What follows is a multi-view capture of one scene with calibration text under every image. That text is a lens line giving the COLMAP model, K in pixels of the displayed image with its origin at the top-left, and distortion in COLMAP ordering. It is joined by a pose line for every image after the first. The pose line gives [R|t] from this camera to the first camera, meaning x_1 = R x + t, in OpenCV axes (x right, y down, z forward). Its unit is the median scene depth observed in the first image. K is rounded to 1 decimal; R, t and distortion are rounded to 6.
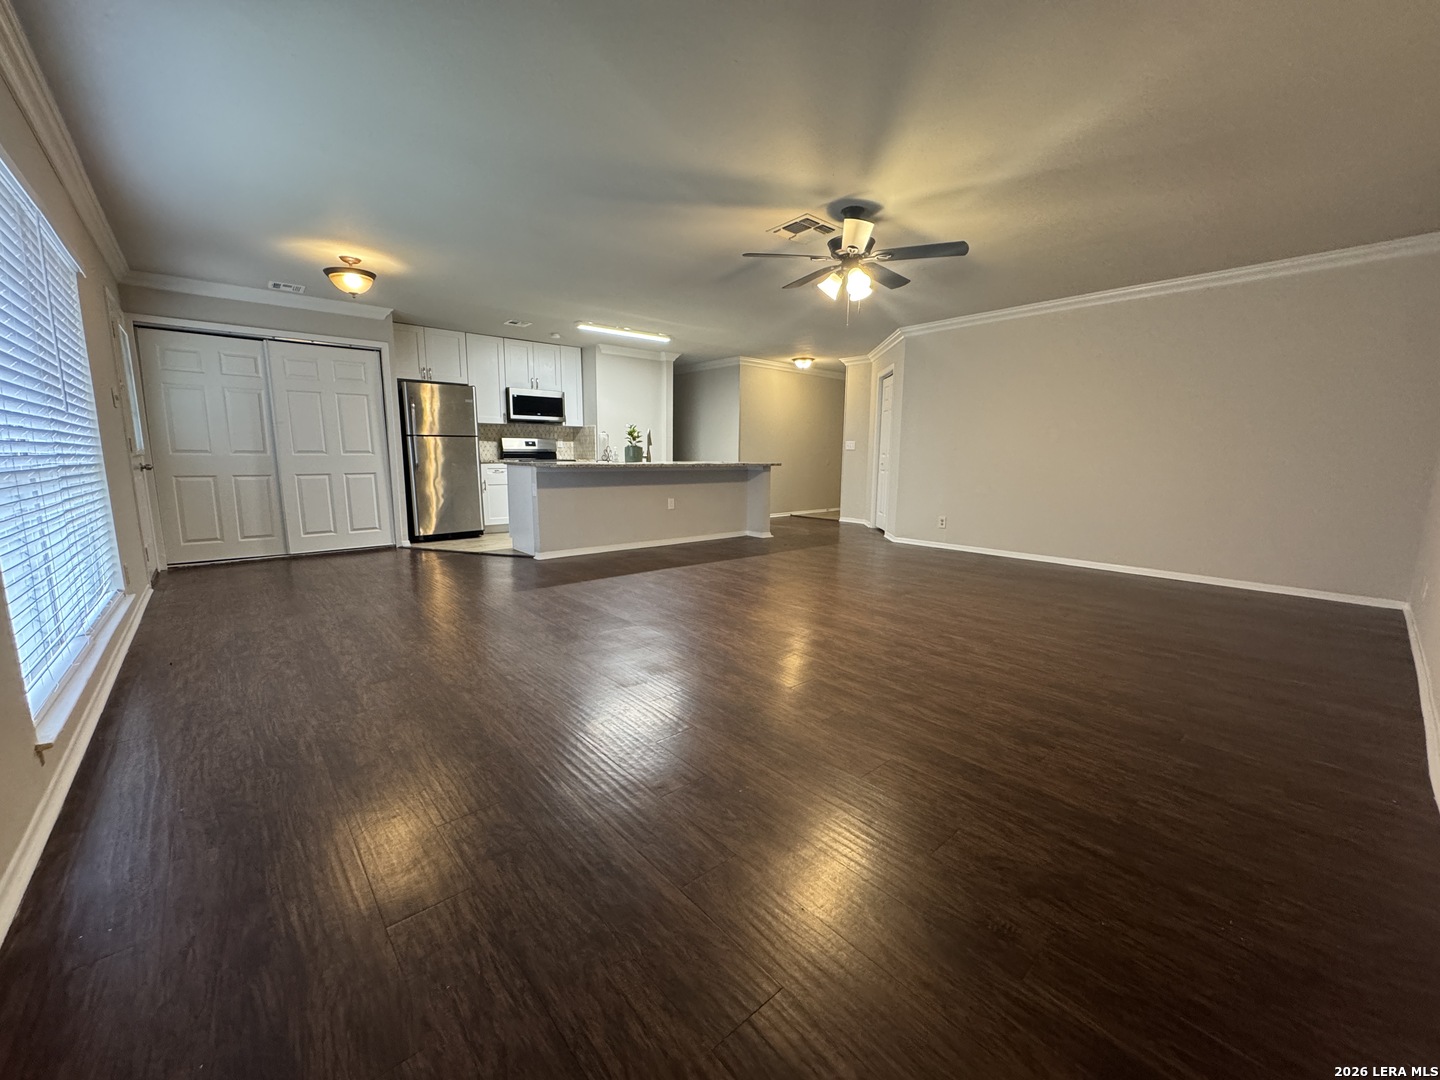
lens RADIAL K [[567.5, 0, 723.0], [0, 567.5, 538.5], [0, 0, 1]] dist [-0.003923, 0.000579]
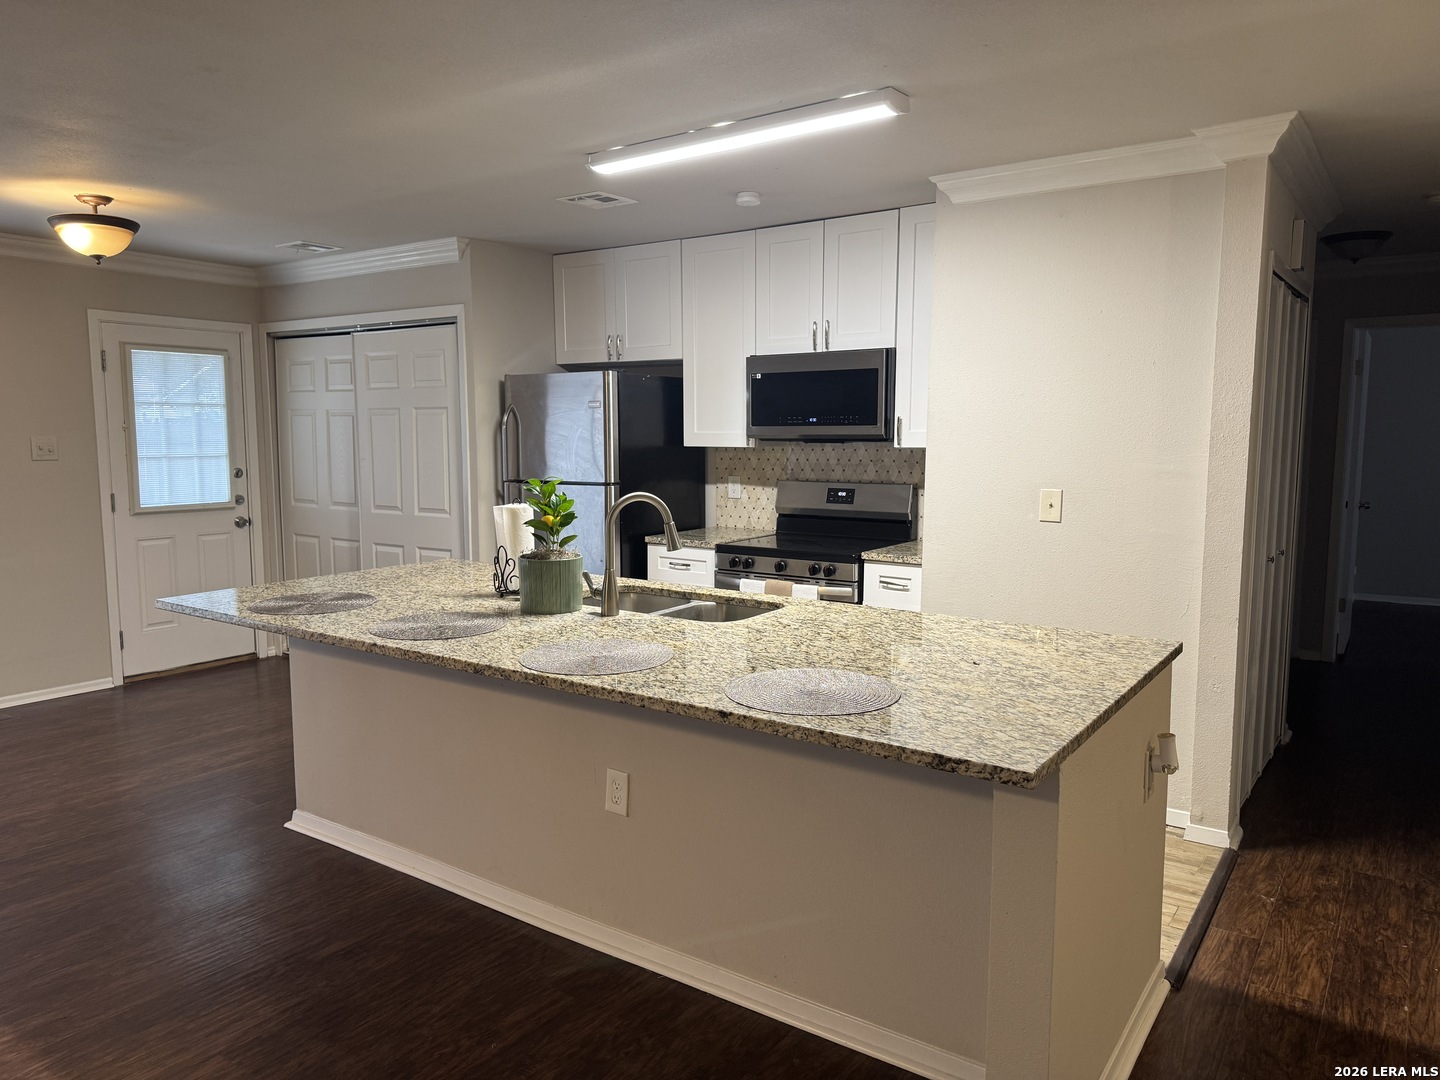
lens RADIAL K [[999.4, 0, 720.0], [0, 999.4, 540.0], [0, 0, 1]] dist [0.091229, -0.124023]
pose [[0.239391, 0.102852, -0.965460, 0.330041], [-0.142426, 0.987337, 0.069867, -0.204921], [0.960420, 0.120781, 0.251008, 0.903018]]
